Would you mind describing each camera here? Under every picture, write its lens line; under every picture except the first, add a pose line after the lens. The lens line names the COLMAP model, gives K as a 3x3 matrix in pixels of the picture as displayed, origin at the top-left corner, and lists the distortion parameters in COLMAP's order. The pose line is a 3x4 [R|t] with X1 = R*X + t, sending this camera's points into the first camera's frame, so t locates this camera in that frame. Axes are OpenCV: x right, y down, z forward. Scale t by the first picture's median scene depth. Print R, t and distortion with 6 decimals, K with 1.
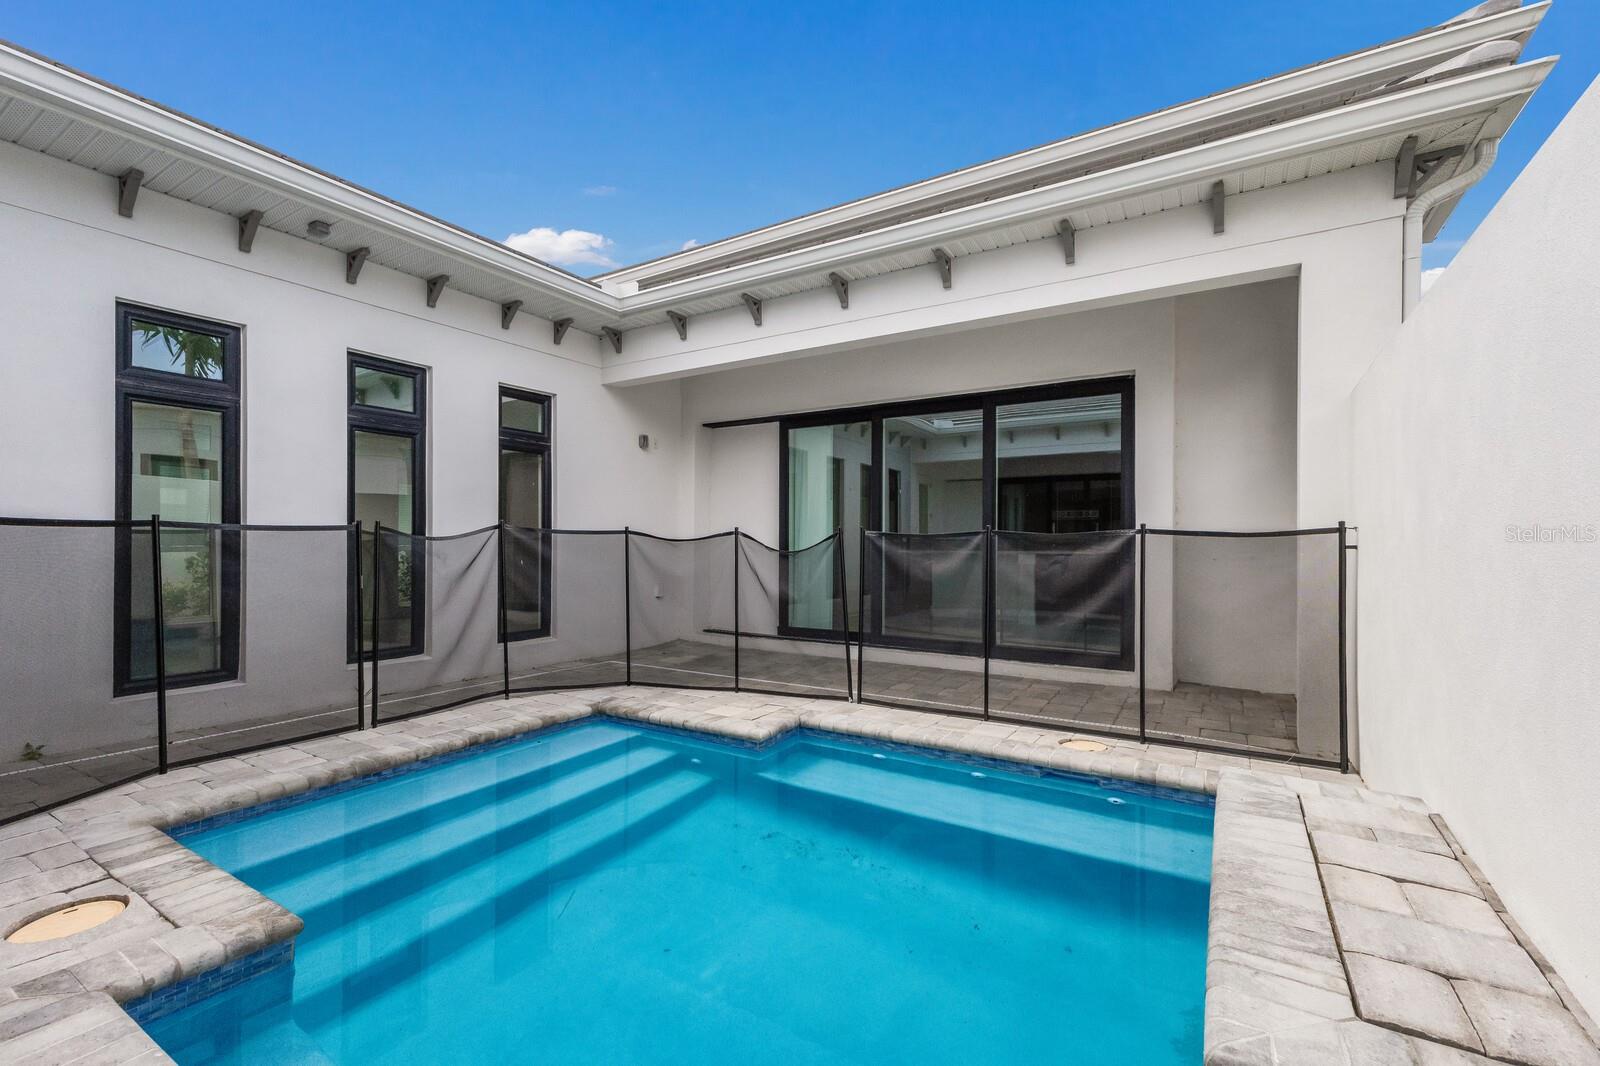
lens RADIAL K [[702.2, 0, 798.9], [0, 702.2, 526.3], [0, 0, 1]] dist [0.007751, -0.000896]
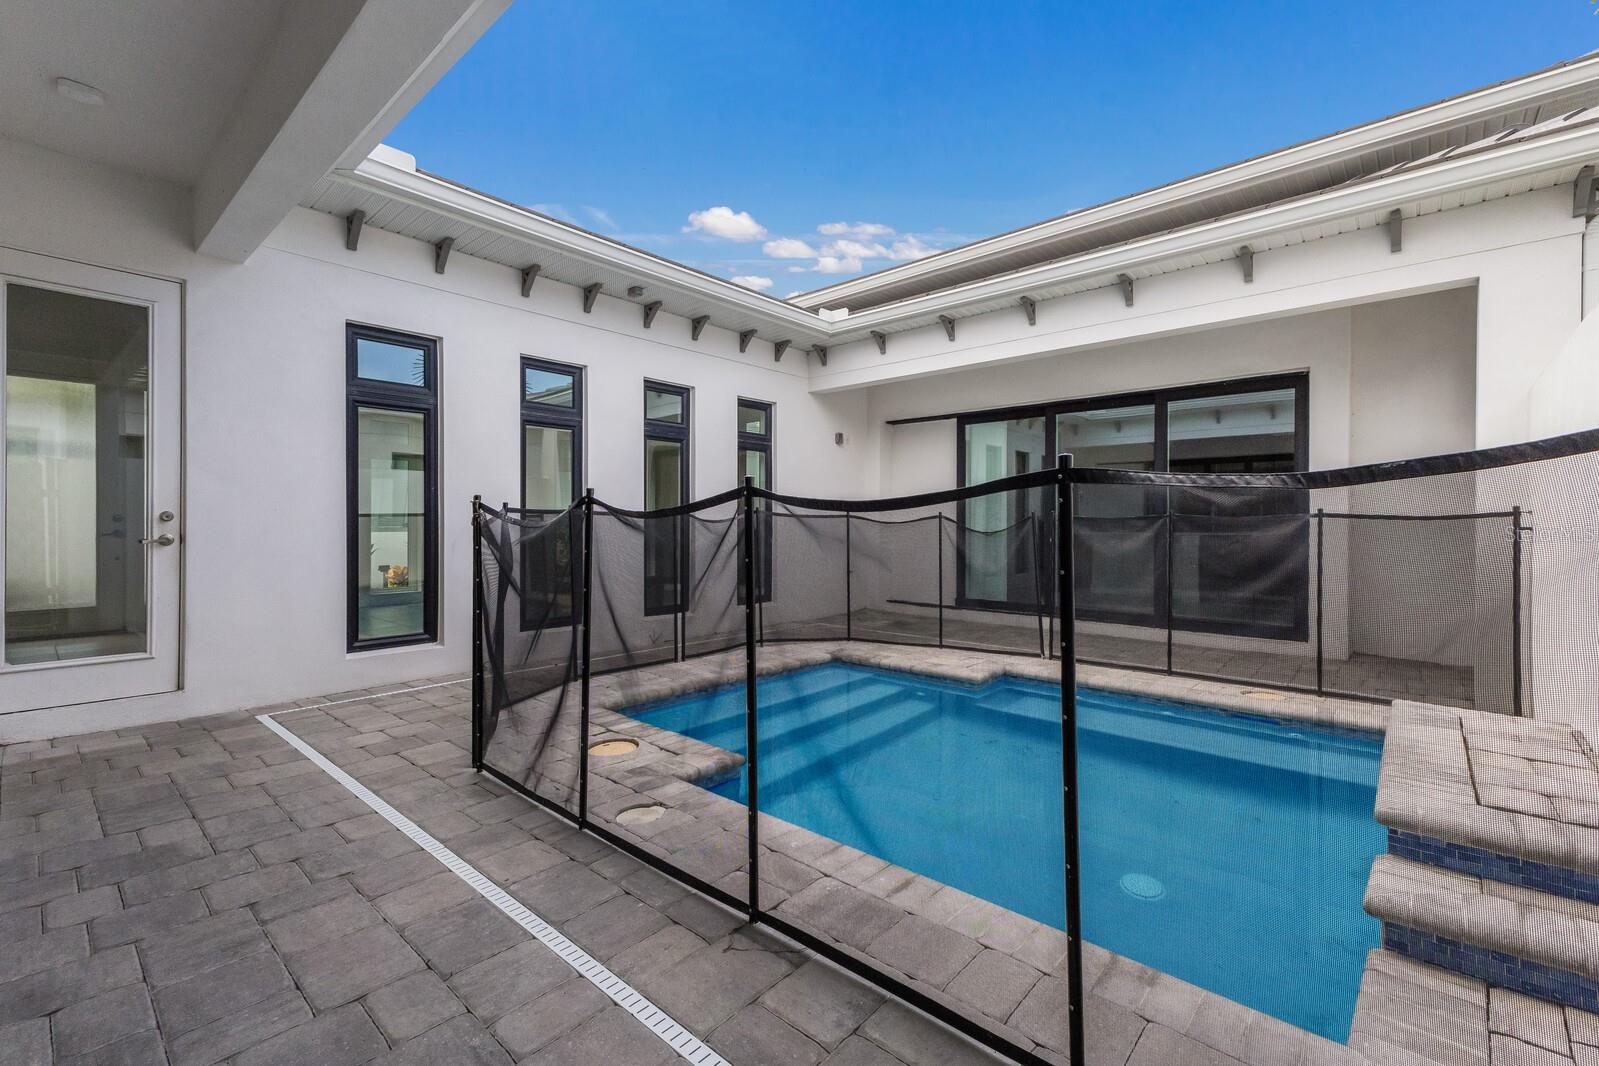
lens RADIAL K [[701.7, 0, 790.0], [0, 701.7, 513.9], [0, 0, 1]] dist [0.007751, -0.000896]
pose [[0.984251, -0.002557, -0.176756, -0.136693], [0.003871, 0.999967, 0.007089, -0.005179], [0.176732, -0.007661, 0.984229, -0.245227]]
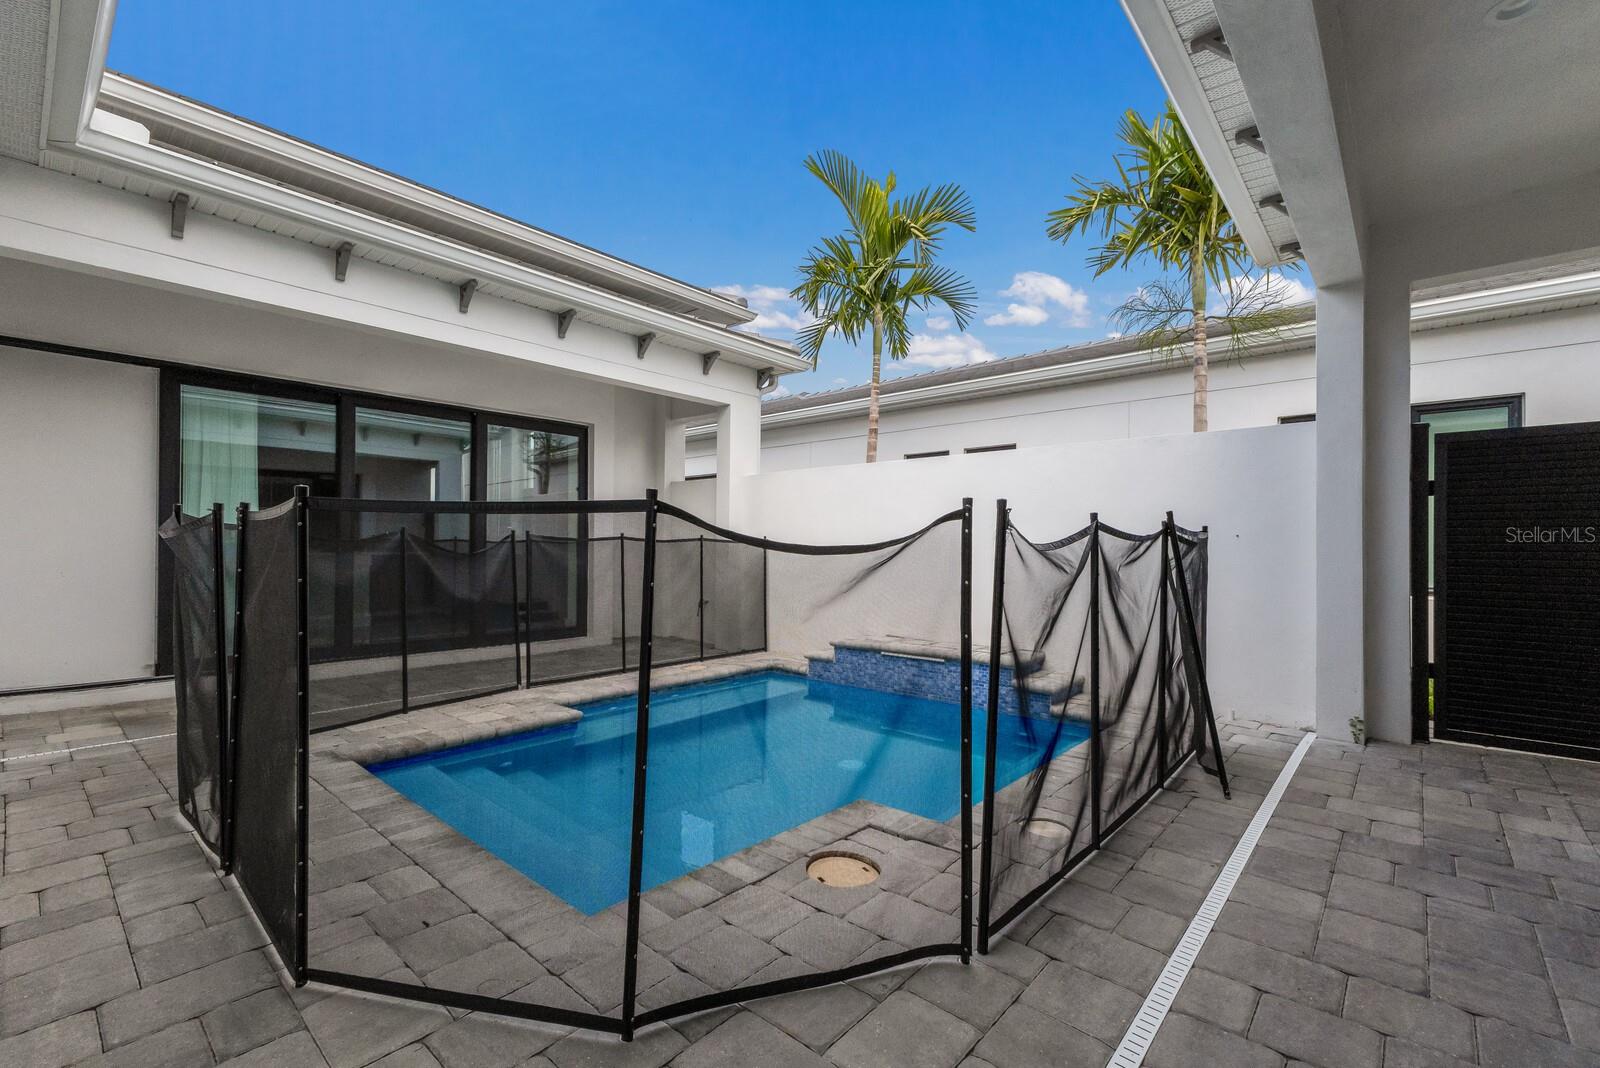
lens RADIAL K [[702.2, 0, 802.4], [0, 702.2, 550.2], [0, 0, 1]] dist [0.007751, -0.000896]
pose [[0.152003, -0.007501, 0.988352, -0.950916], [-0.029212, 0.999500, 0.012078, 0.004679], [-0.987948, -0.030707, 0.151708, 0.392326]]
